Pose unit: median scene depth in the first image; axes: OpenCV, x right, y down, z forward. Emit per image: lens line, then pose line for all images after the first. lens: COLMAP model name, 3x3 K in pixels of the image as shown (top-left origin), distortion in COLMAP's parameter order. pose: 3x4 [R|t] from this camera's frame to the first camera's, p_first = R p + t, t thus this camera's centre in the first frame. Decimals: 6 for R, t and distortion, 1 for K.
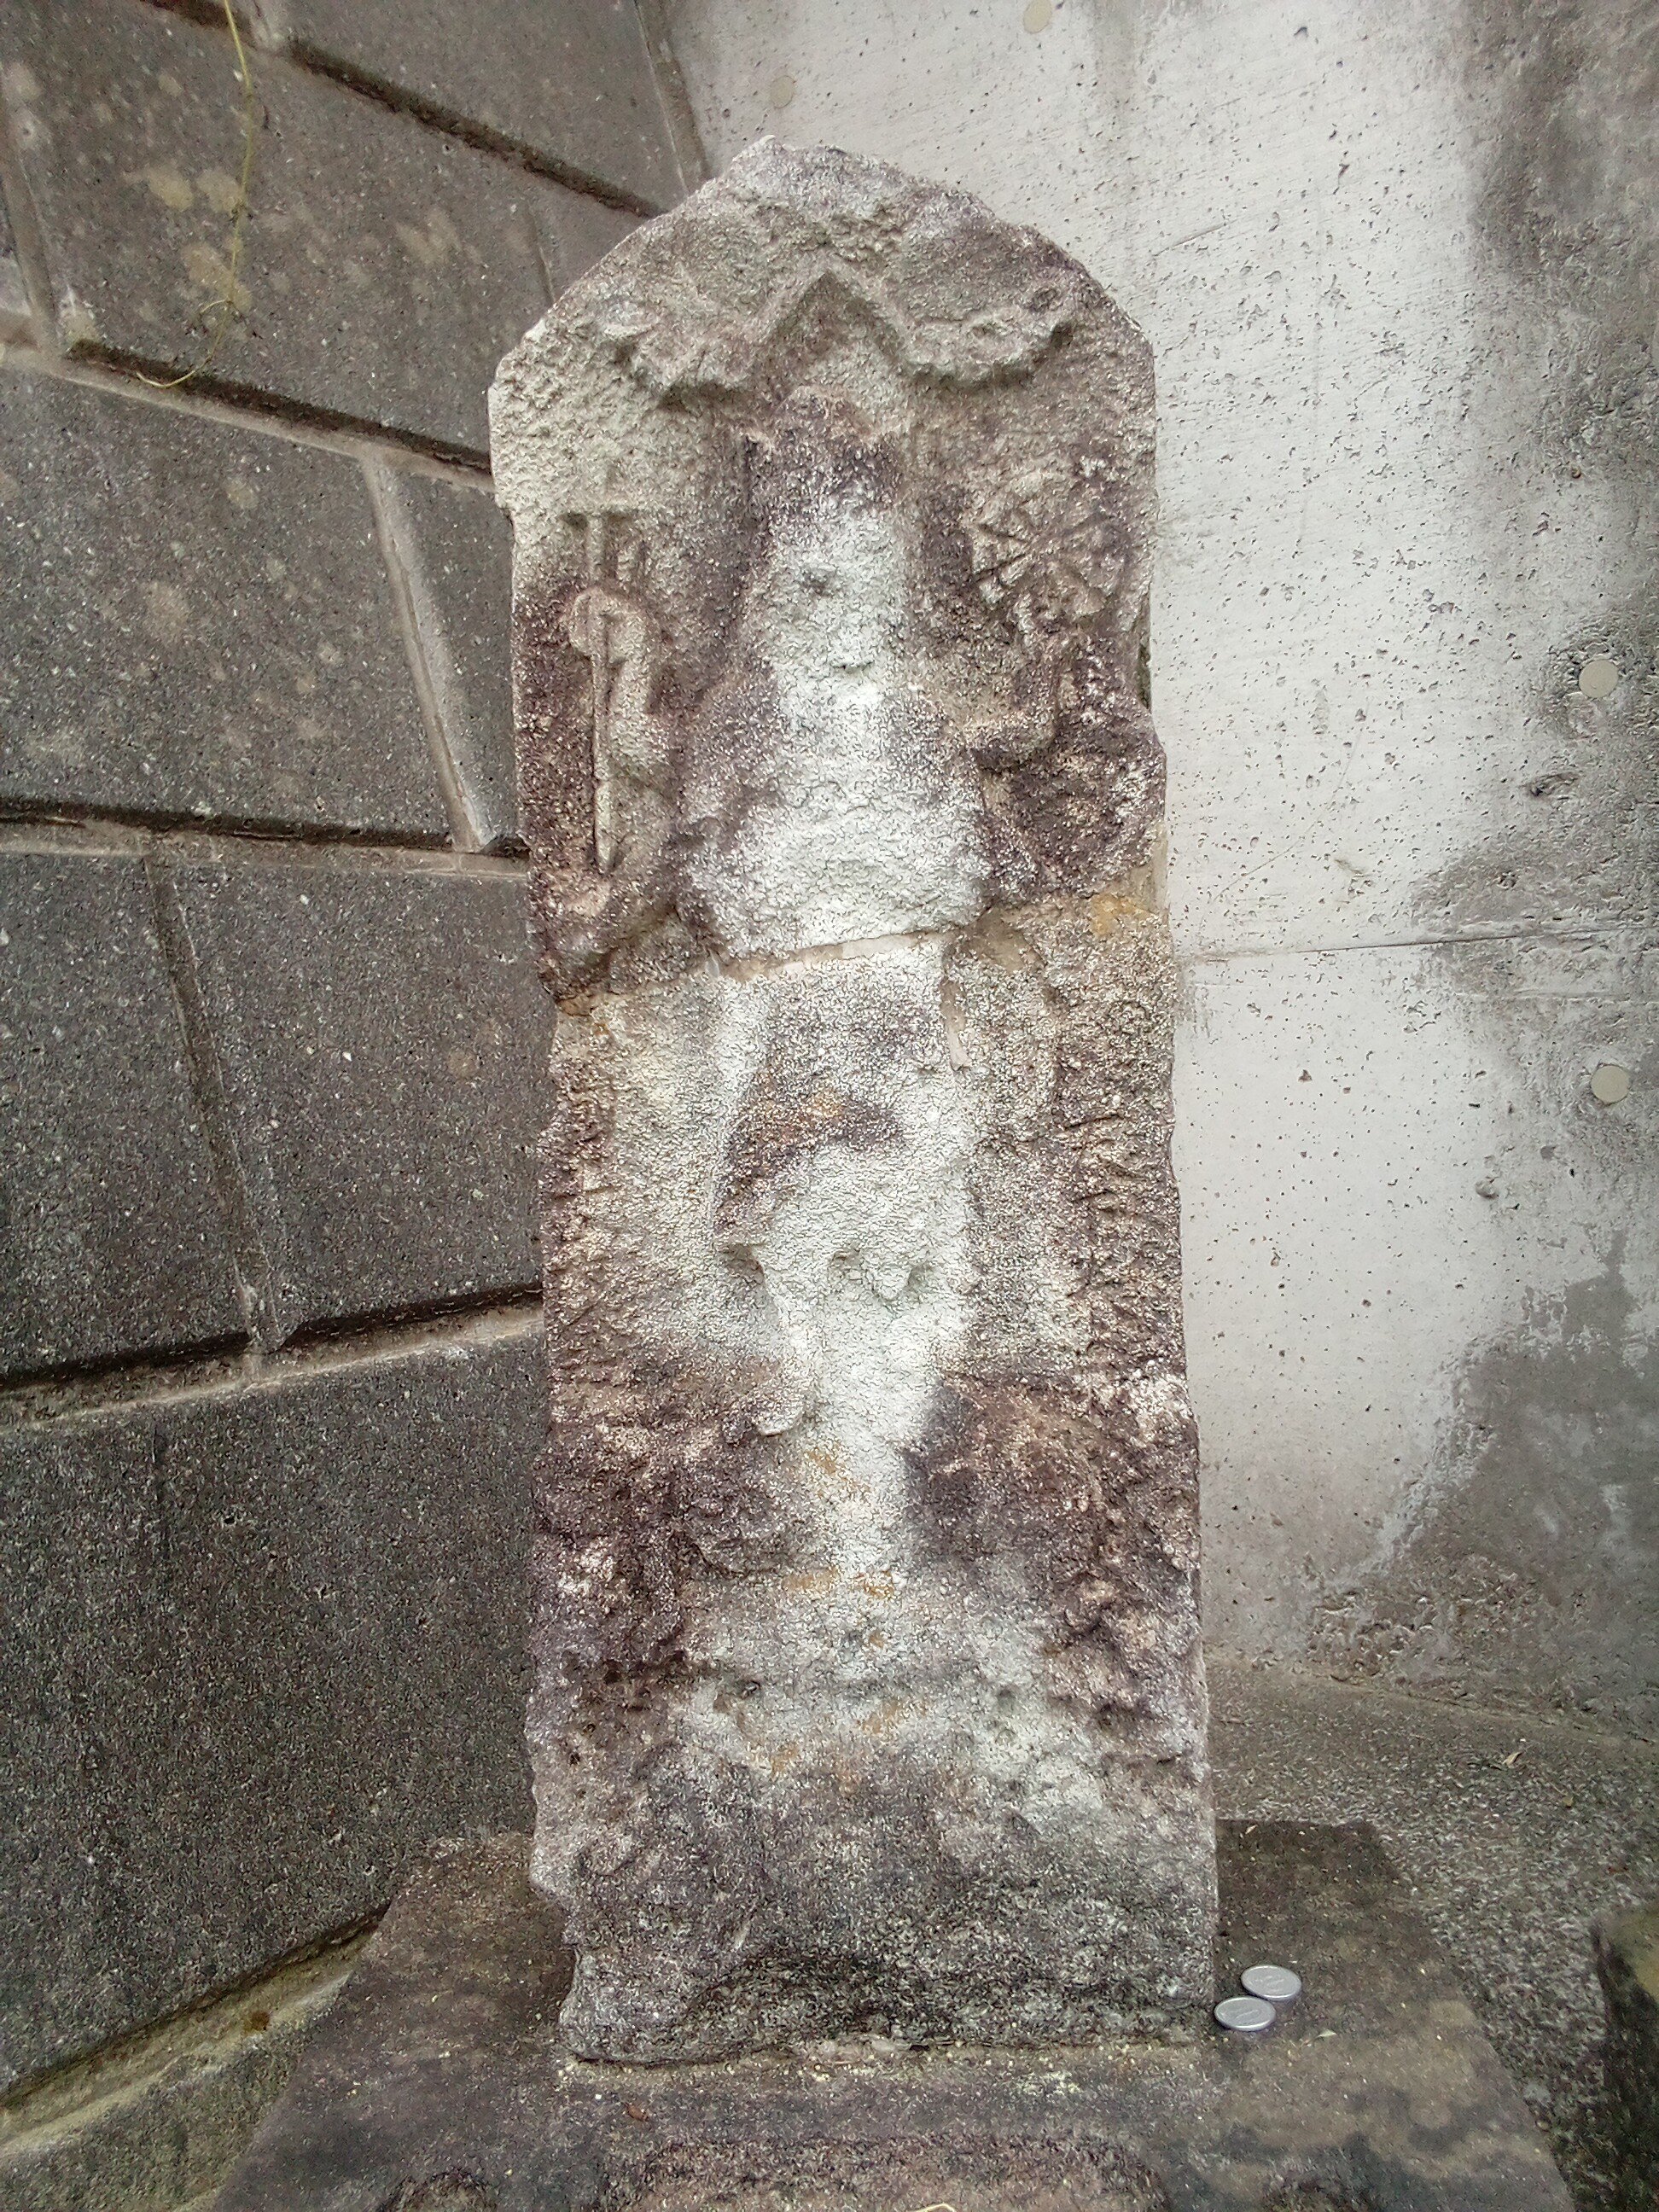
lens RADIAL K [[1823.2, 0, 823.2], [0, 1823.2, 1124.5], [0, 0, 1]] dist [0.062997, -0.103430]
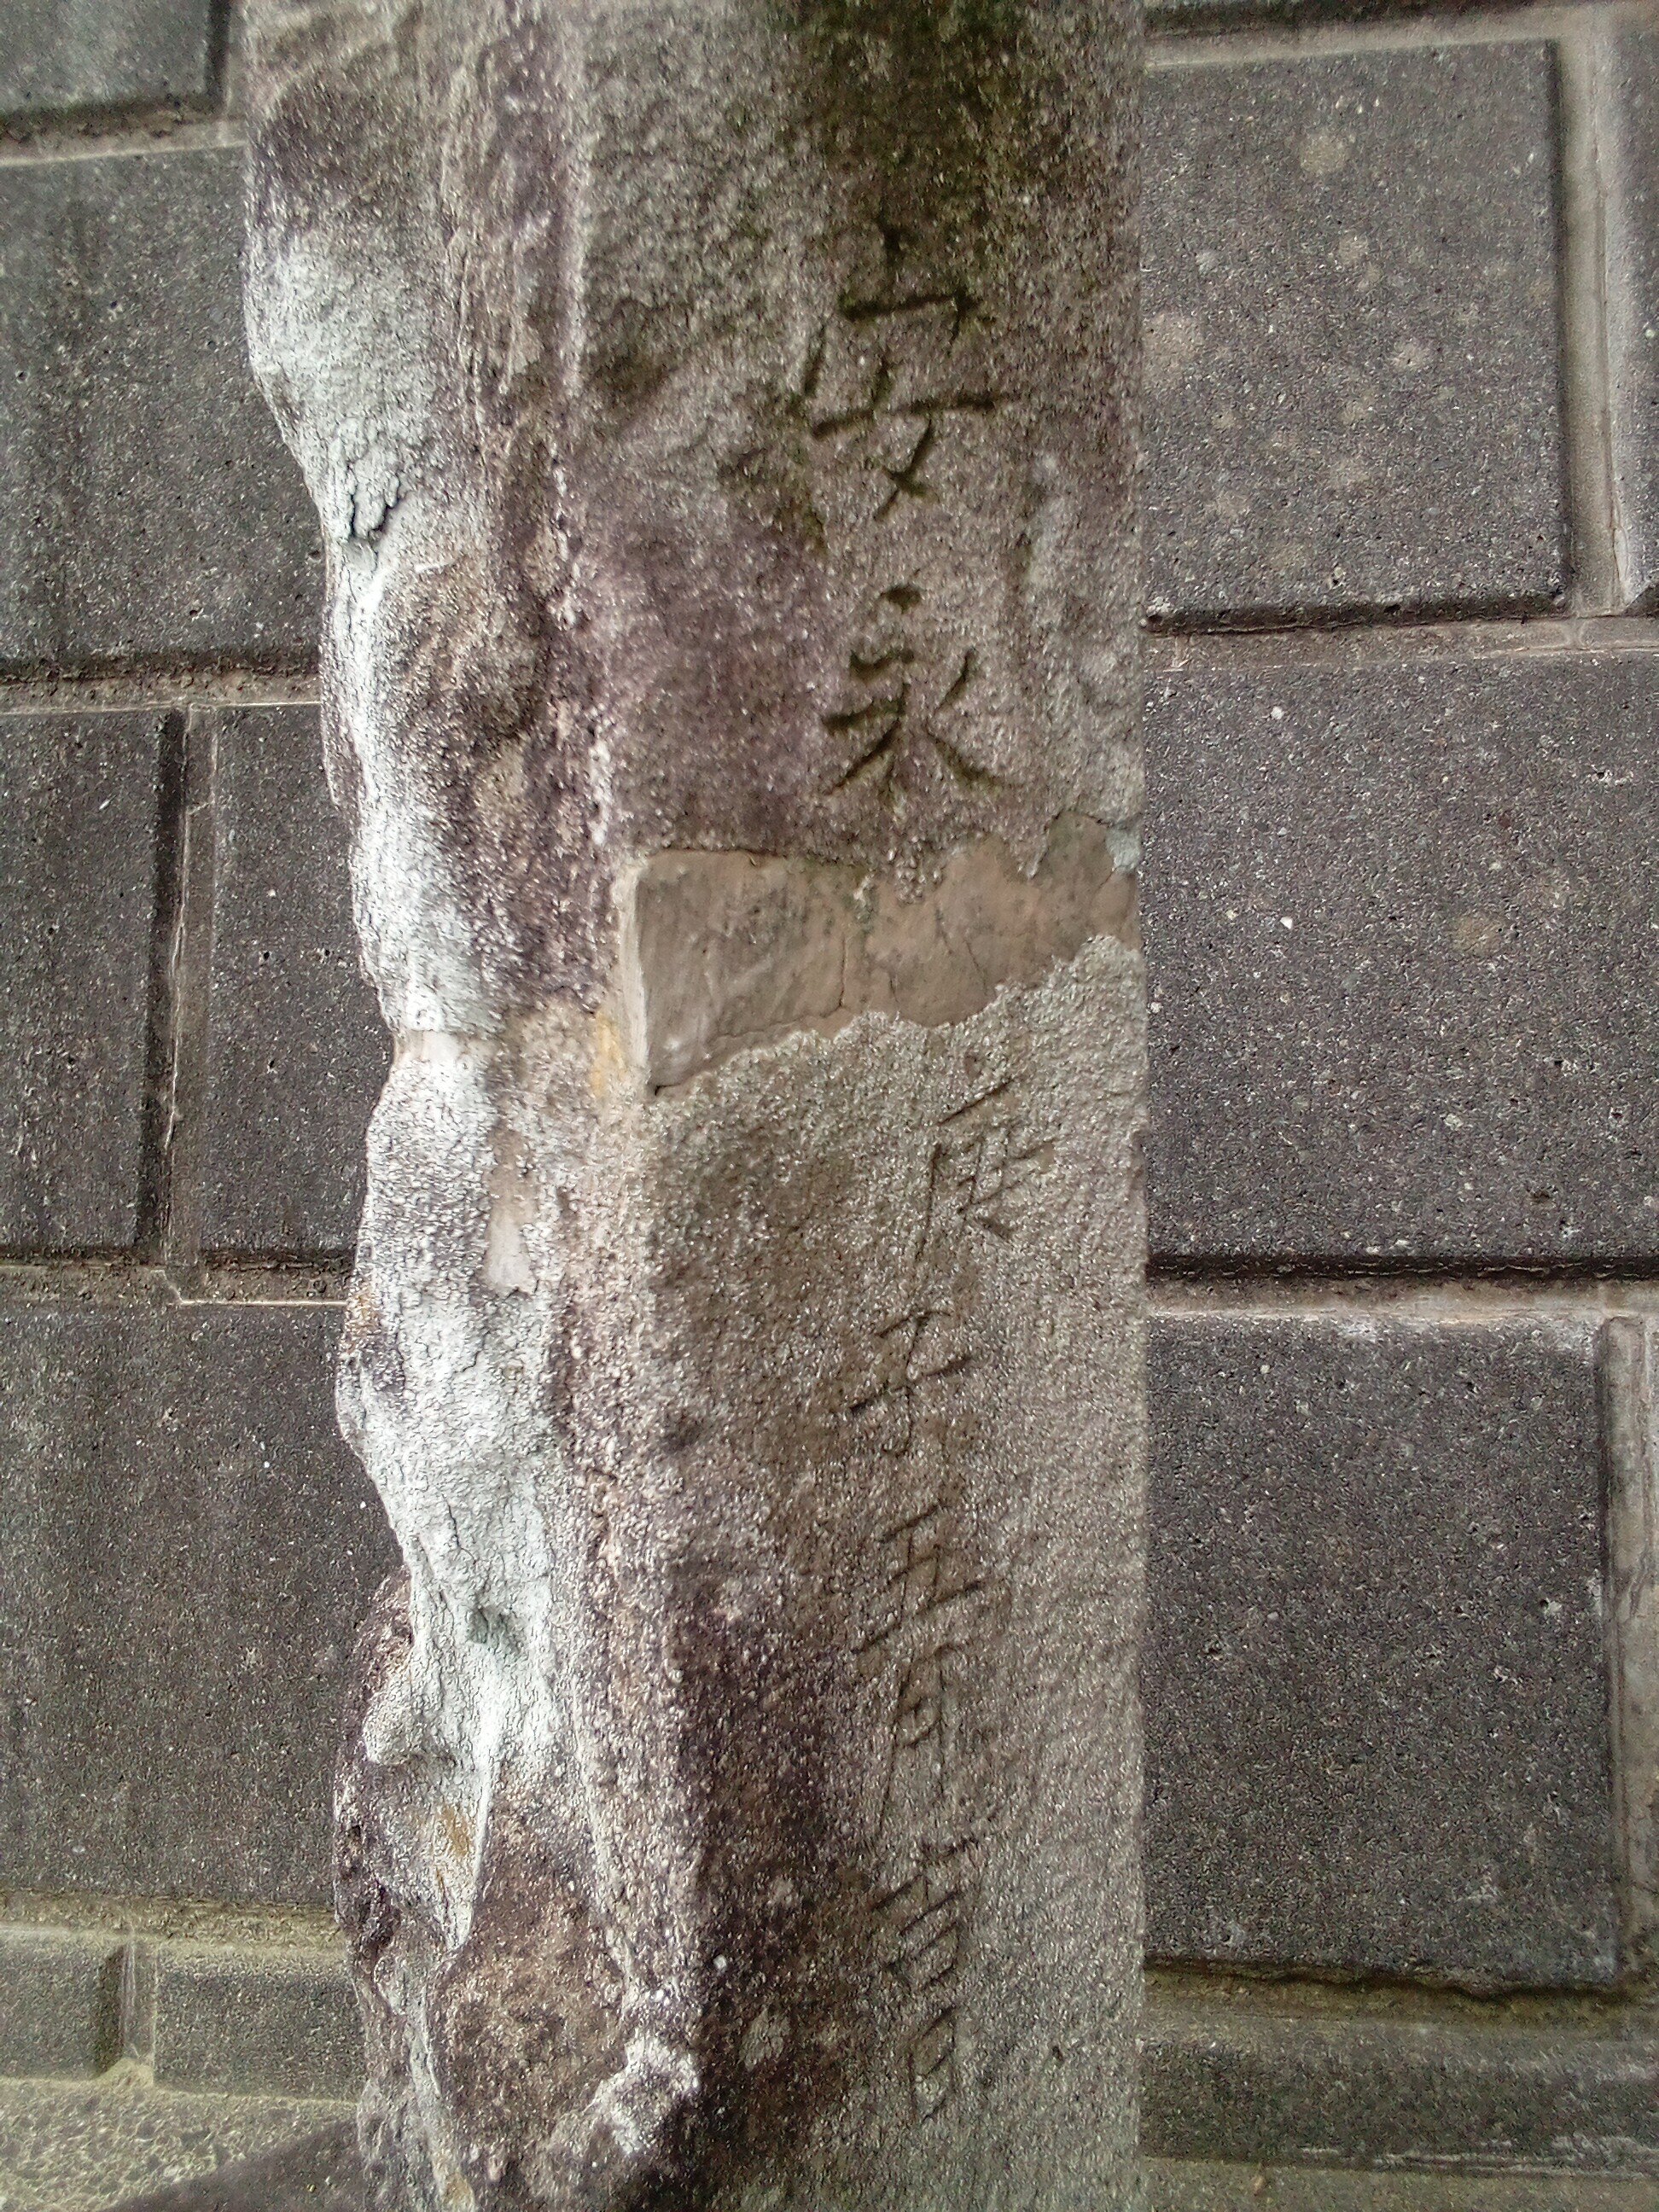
lens RADIAL K [[1823.2, 0, 863.6], [0, 1823.2, 1110.2], [0, 0, 1]] dist [0.062997, -0.103430]
pose [[0.514618, 0.180227, -0.838264, 0.317704], [-0.028999, 0.980758, 0.193061, -0.106340], [0.856929, -0.075044, 0.509943, 0.459068]]
